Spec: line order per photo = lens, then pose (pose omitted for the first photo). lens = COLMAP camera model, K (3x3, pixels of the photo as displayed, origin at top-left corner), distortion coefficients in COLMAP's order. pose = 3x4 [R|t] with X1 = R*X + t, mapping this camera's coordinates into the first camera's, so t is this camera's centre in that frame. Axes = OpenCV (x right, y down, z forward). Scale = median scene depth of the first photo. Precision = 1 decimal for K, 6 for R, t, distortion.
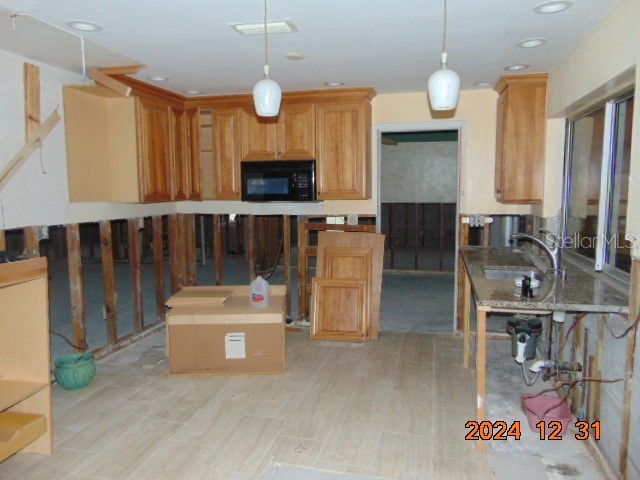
lens RADIAL K [[473.5, 0, 320.9], [0, 473.5, 239.9], [0, 0, 1]] dist [-0.026005, 0.040564]
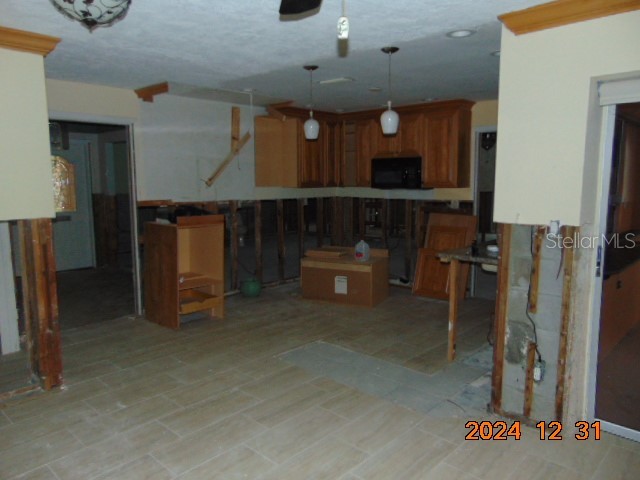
lens RADIAL K [[473.5, 0, 321.7], [0, 473.5, 240.0], [0, 0, 1]] dist [-0.026005, 0.040564]
pose [[0.872833, 0.067746, -0.483293, 0.404295], [-0.056243, 0.997683, 0.038275, 0.025326], [0.484767, -0.006226, 0.874621, -0.279975]]
